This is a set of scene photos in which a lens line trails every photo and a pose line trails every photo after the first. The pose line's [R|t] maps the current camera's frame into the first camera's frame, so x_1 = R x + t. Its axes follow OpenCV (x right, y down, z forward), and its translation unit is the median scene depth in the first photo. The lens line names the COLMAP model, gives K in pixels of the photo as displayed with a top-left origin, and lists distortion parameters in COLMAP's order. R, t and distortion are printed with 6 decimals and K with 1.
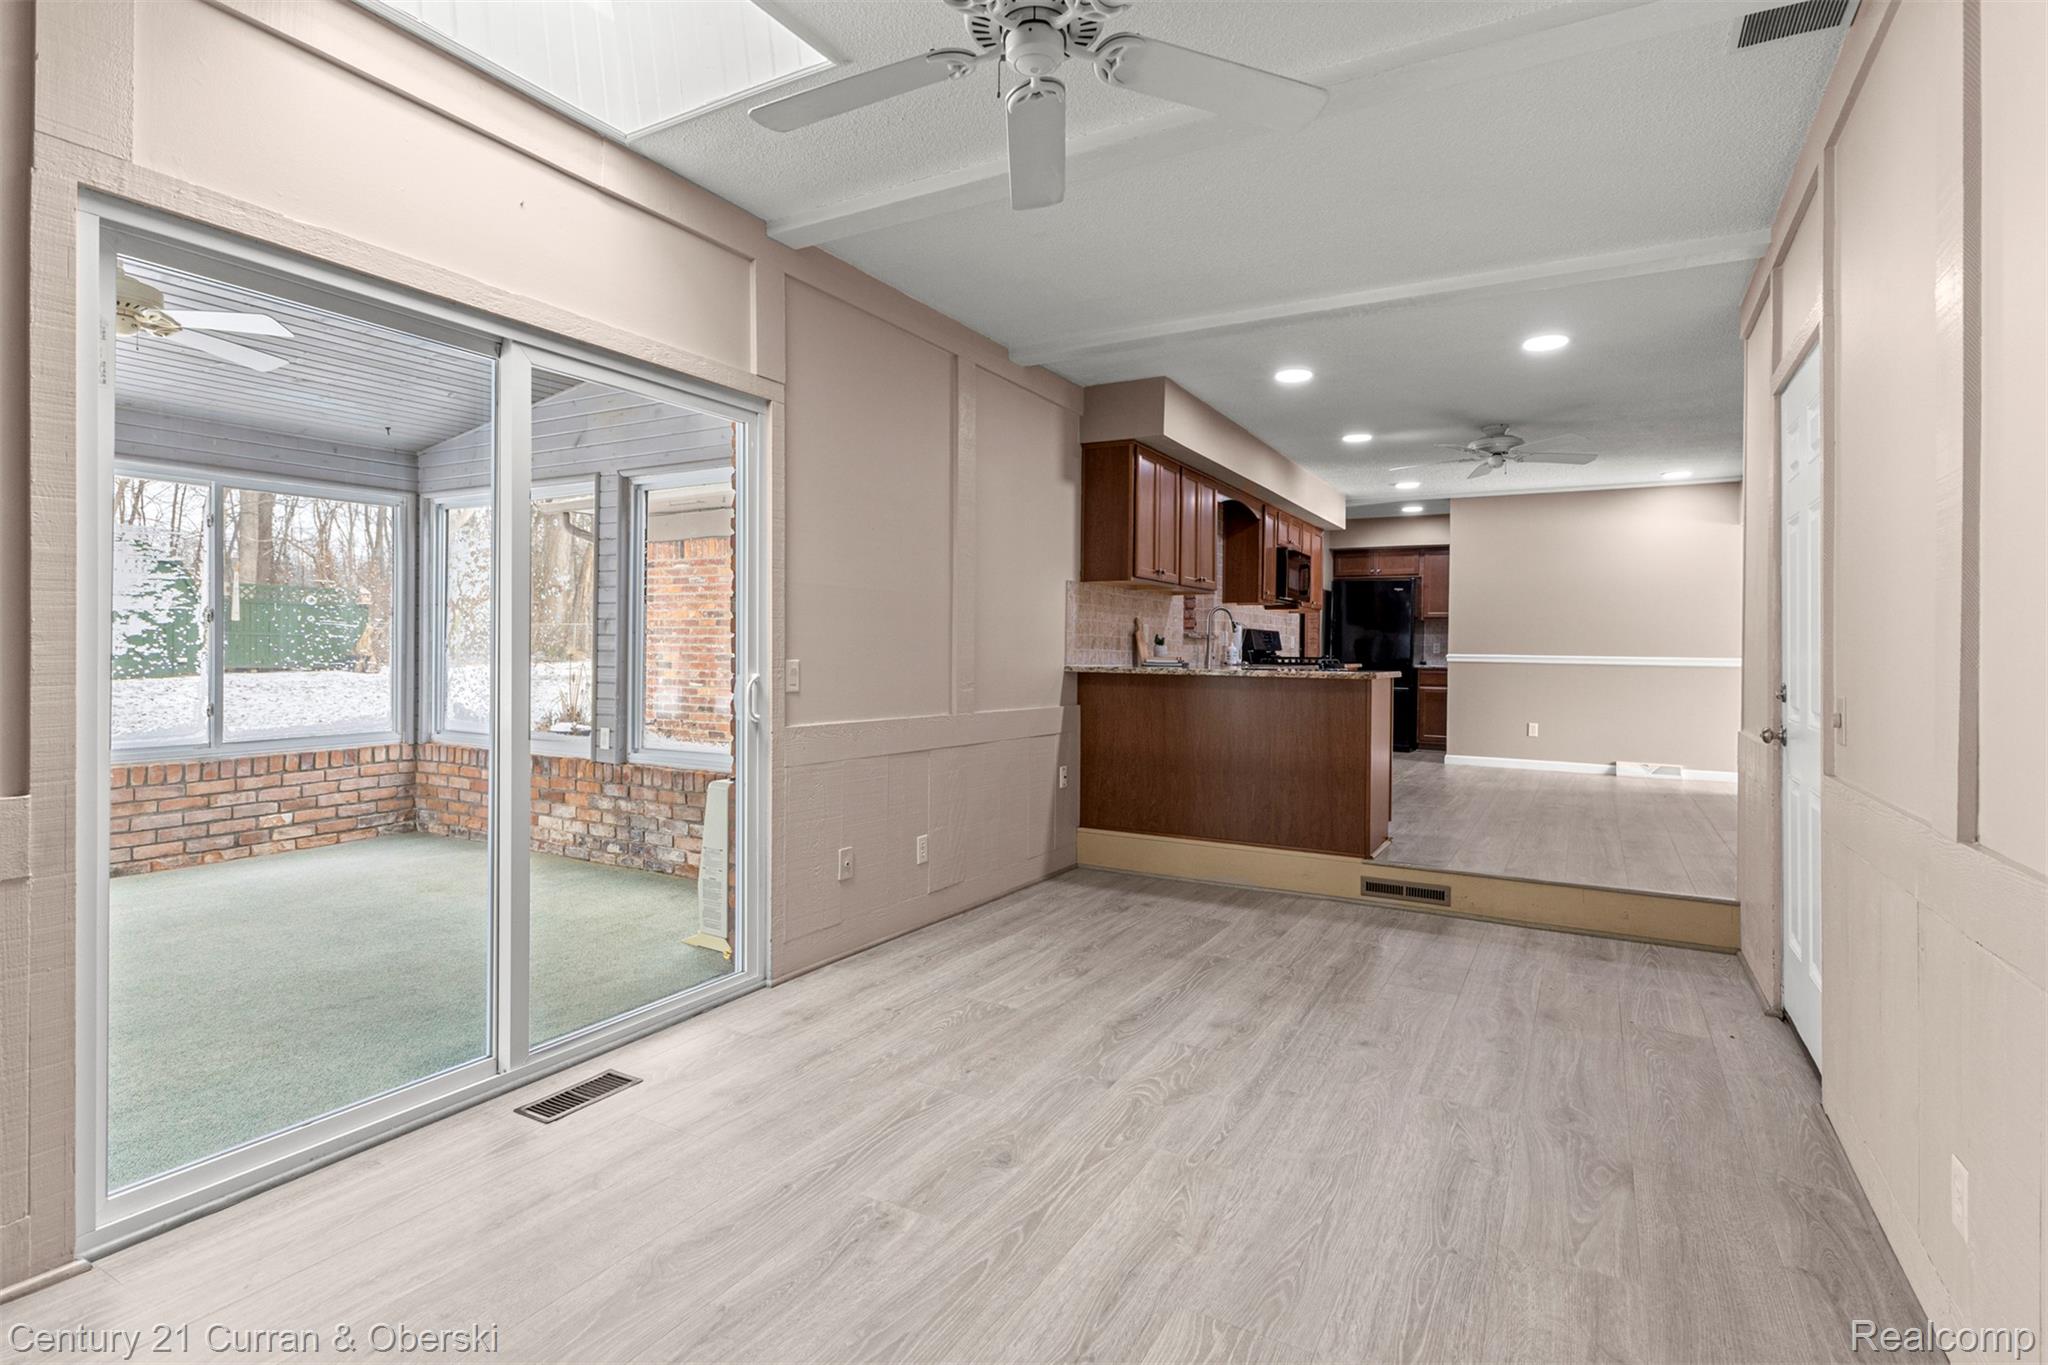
lens RADIAL K [[1029.3, 0, 1009.0], [0, 1029.3, 640.0], [0, 0, 1]] dist [-0.003051, -0.000415]
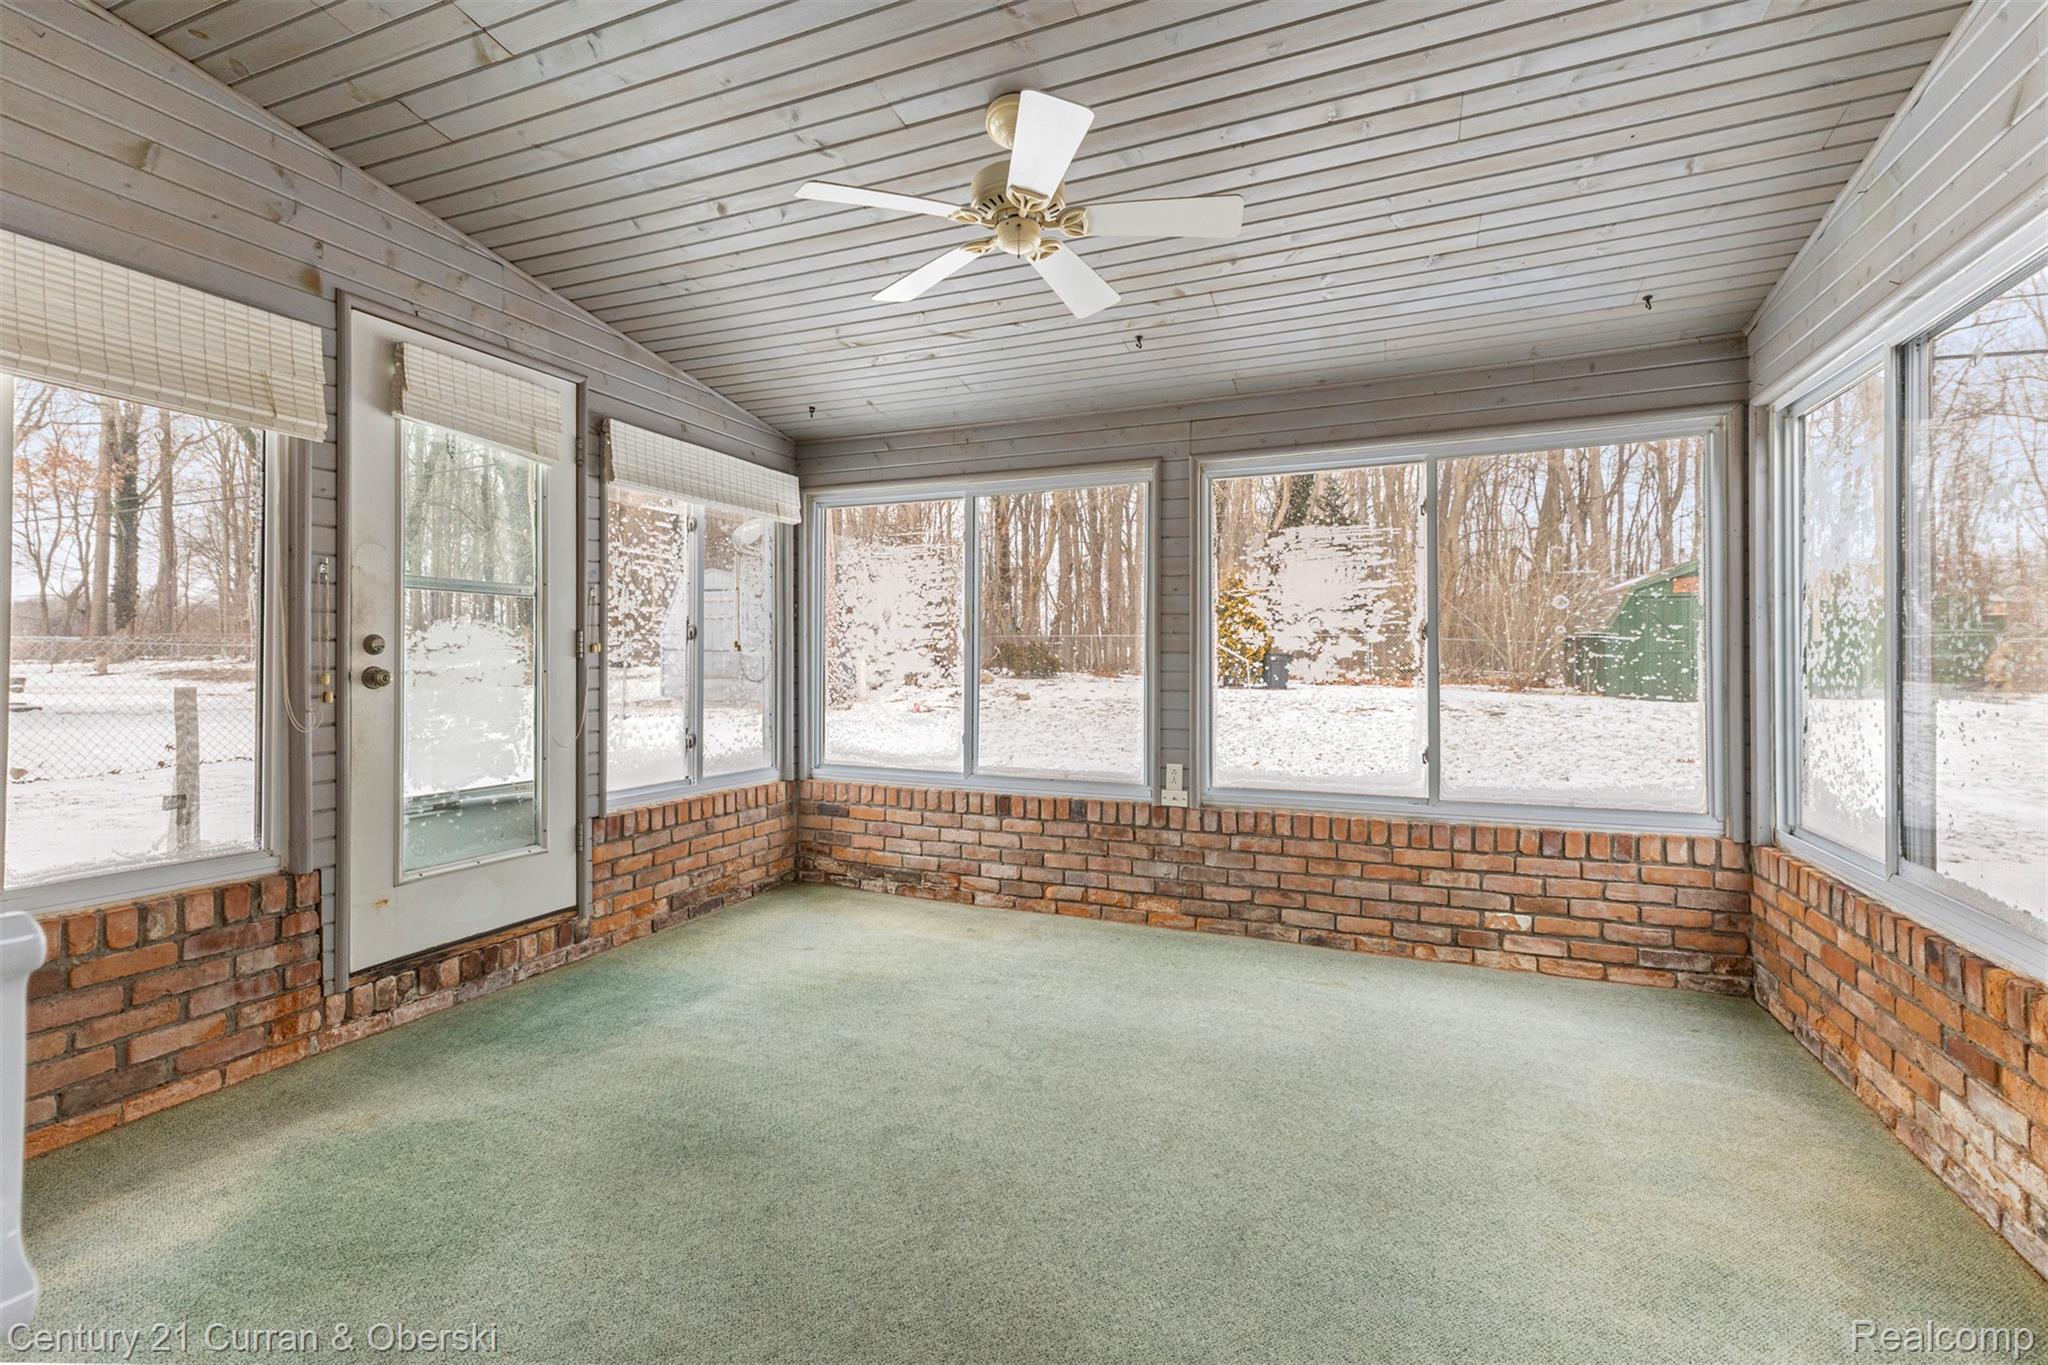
lens RADIAL K [[893.5, 0, 1036.4], [0, 893.5, 656.1], [0, 0, 1]] dist [0.008261, -0.004605]
pose [[0.129833, -0.017188, -0.991387, -0.151854], [0.008390, 0.999833, -0.016236, 0.003215], [0.991500, -0.006209, 0.129956, 0.607140]]
